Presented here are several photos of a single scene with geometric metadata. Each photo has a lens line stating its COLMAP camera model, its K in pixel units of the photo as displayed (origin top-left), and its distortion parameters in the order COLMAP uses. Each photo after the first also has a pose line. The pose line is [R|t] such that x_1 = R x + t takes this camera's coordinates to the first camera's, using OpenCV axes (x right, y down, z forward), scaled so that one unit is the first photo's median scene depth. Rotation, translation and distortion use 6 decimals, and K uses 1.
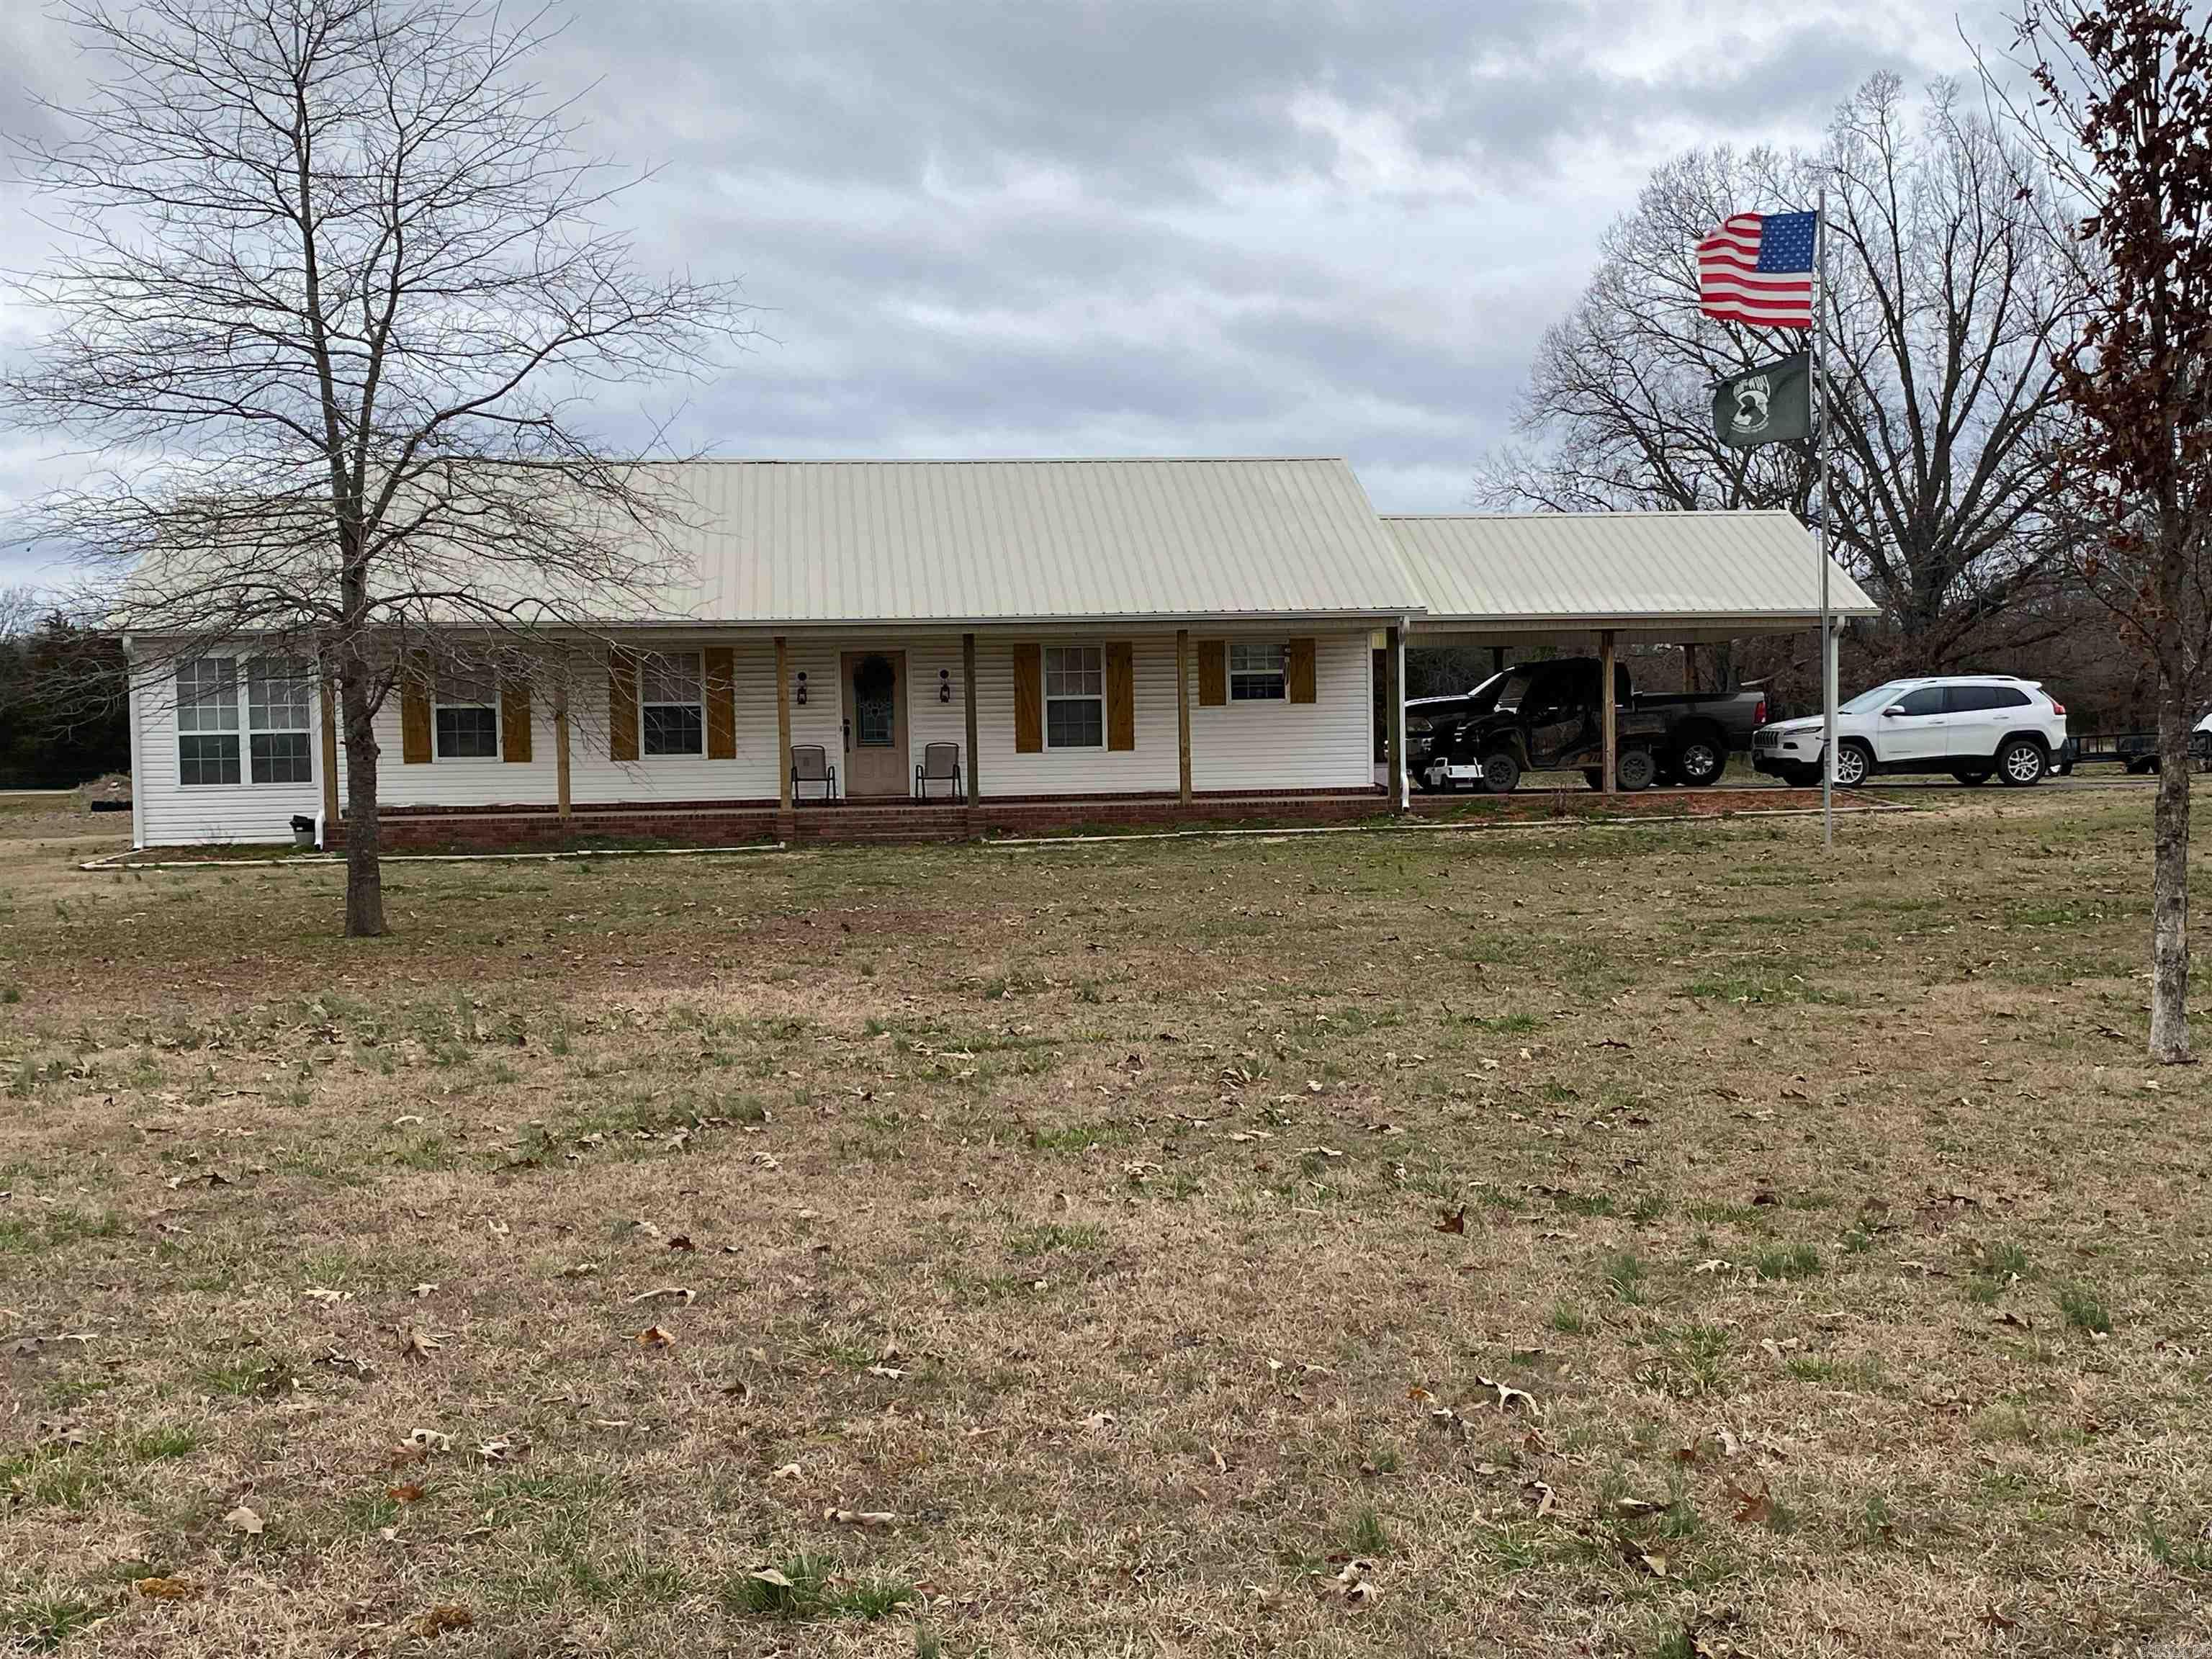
lens RADIAL K [[2631.8, 0, 1106.0], [0, 2631.8, 829.5], [0, 0, 1]] dist [0.104516, 0.021185]
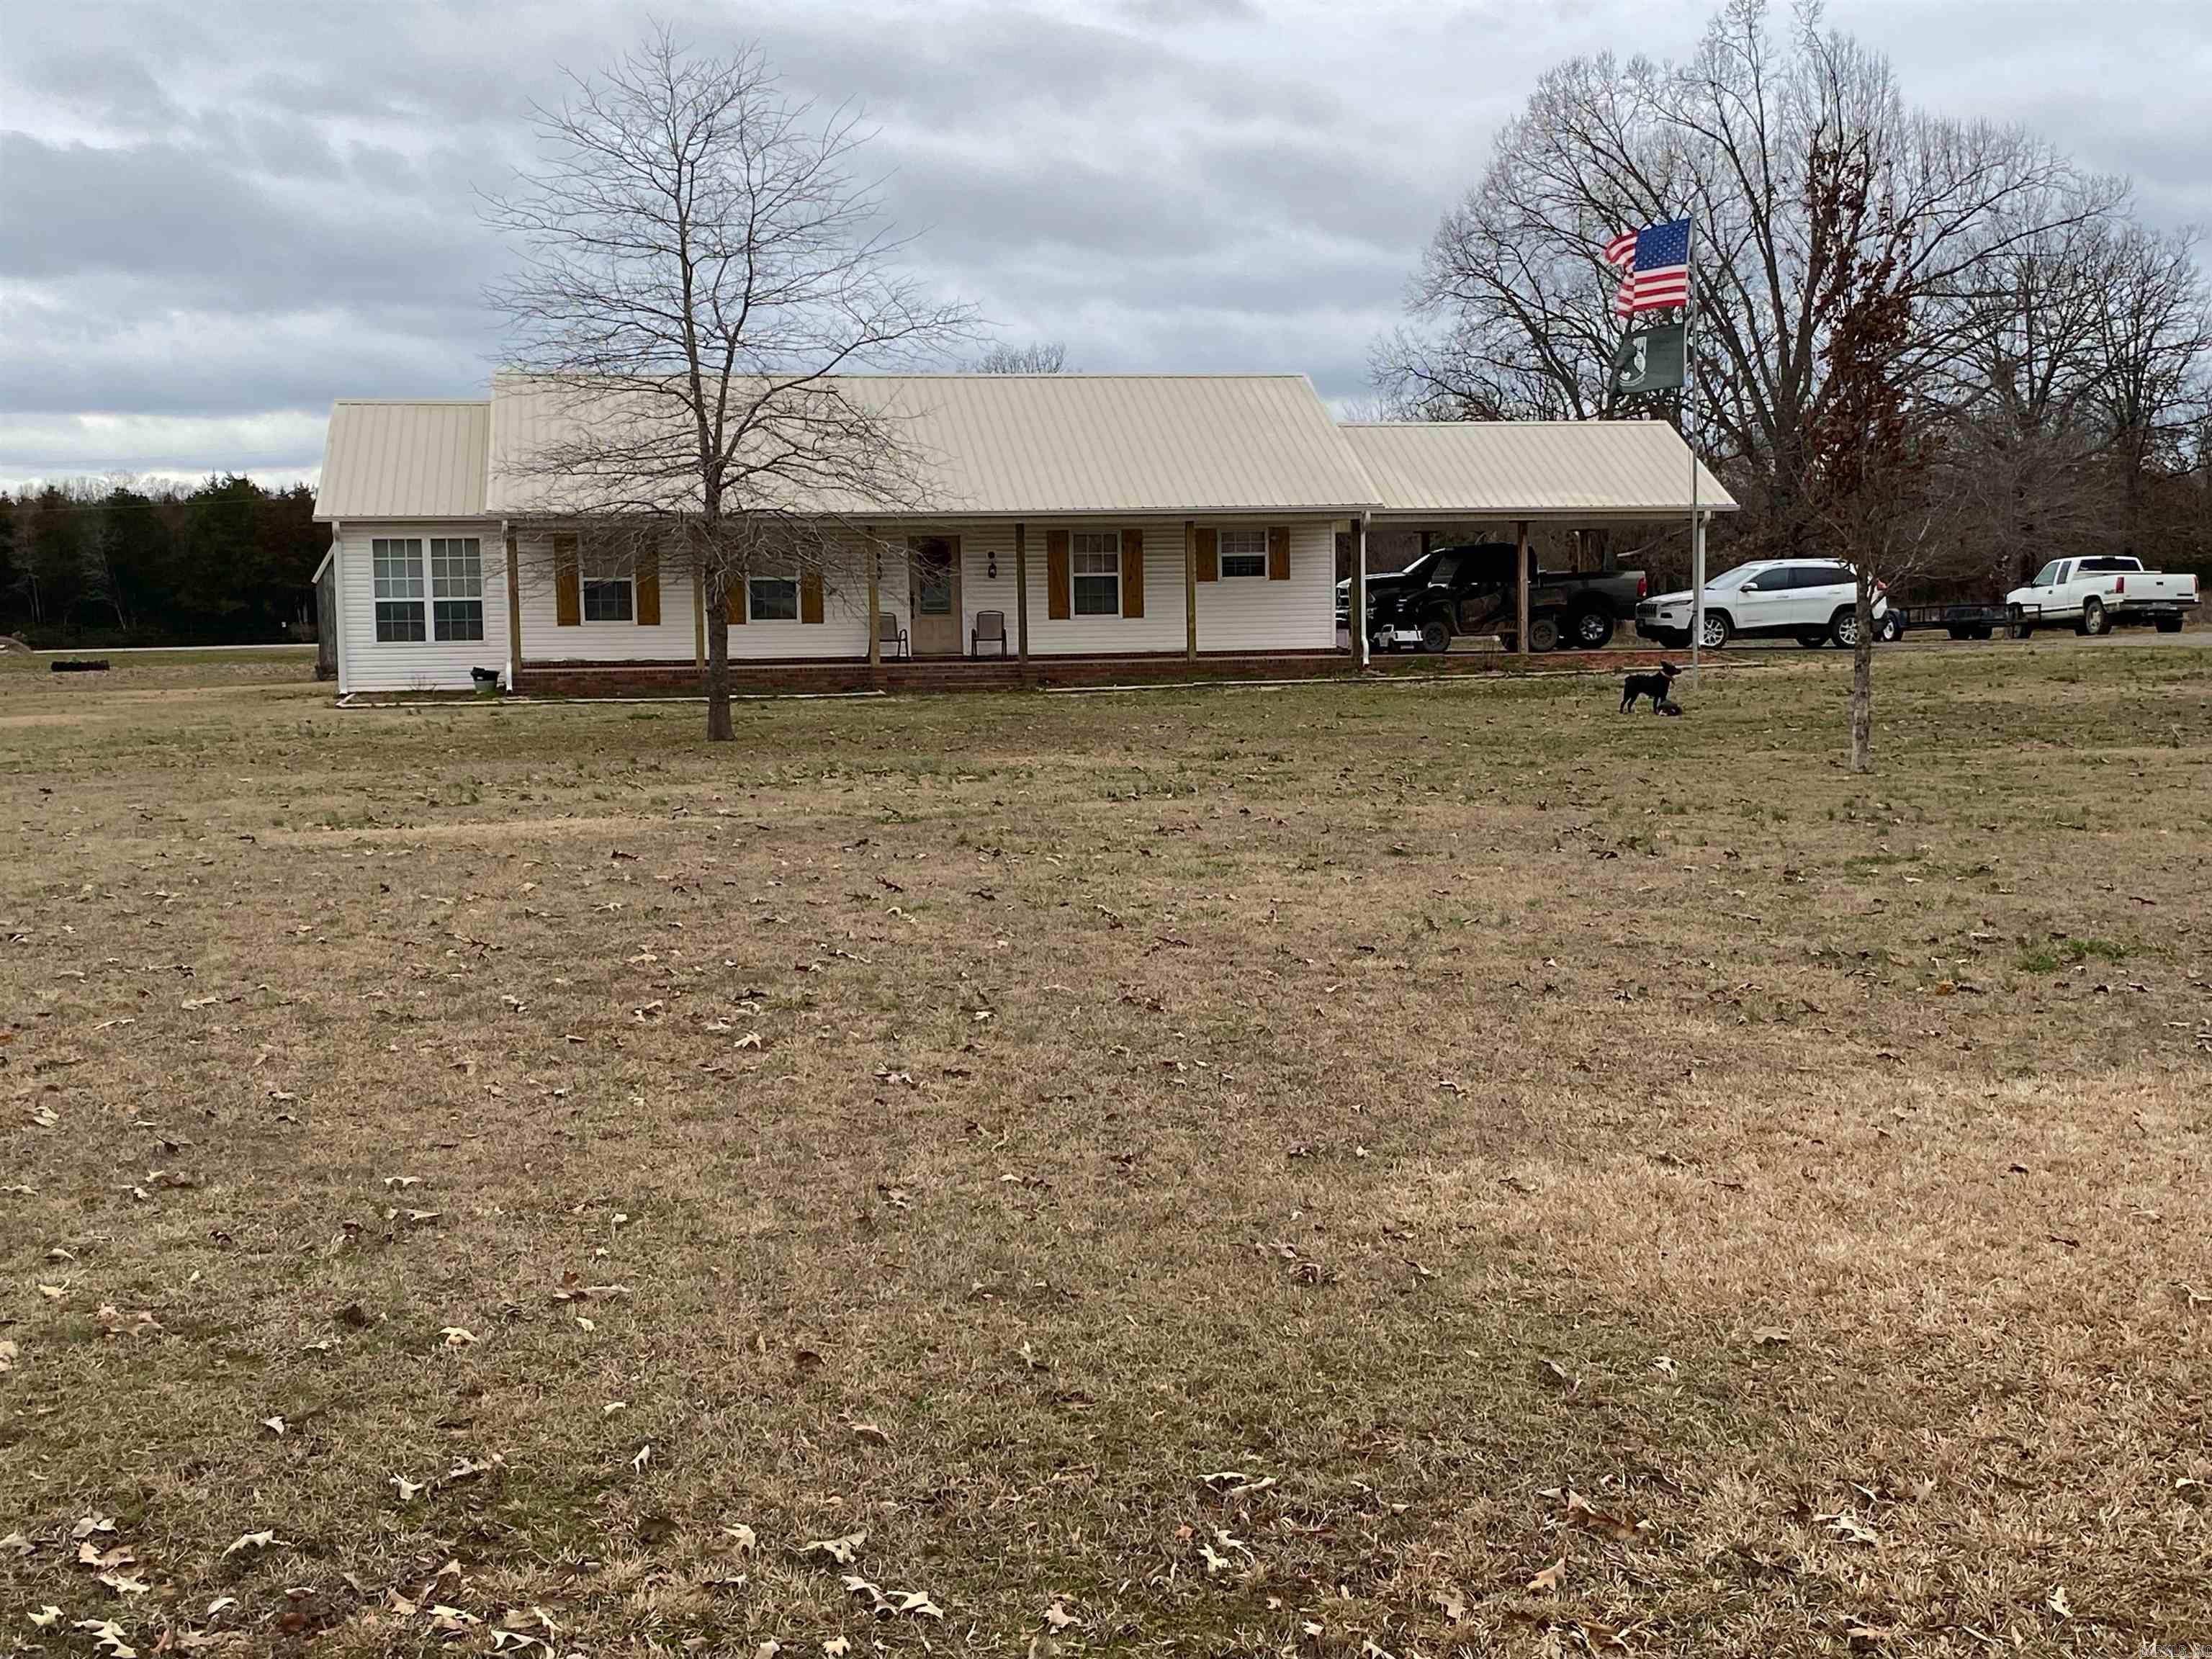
lens RADIAL K [[3148.5, 0, 1106.0], [0, 3148.5, 829.5], [0, 0, 1]] dist [0.180869, -0.046800]
pose [[0.996685, -0.001862, 0.081331, -0.125914], [-0.001069, 0.999352, 0.035979, 0.015673], [-0.081345, -0.035947, 0.996038, -0.466405]]
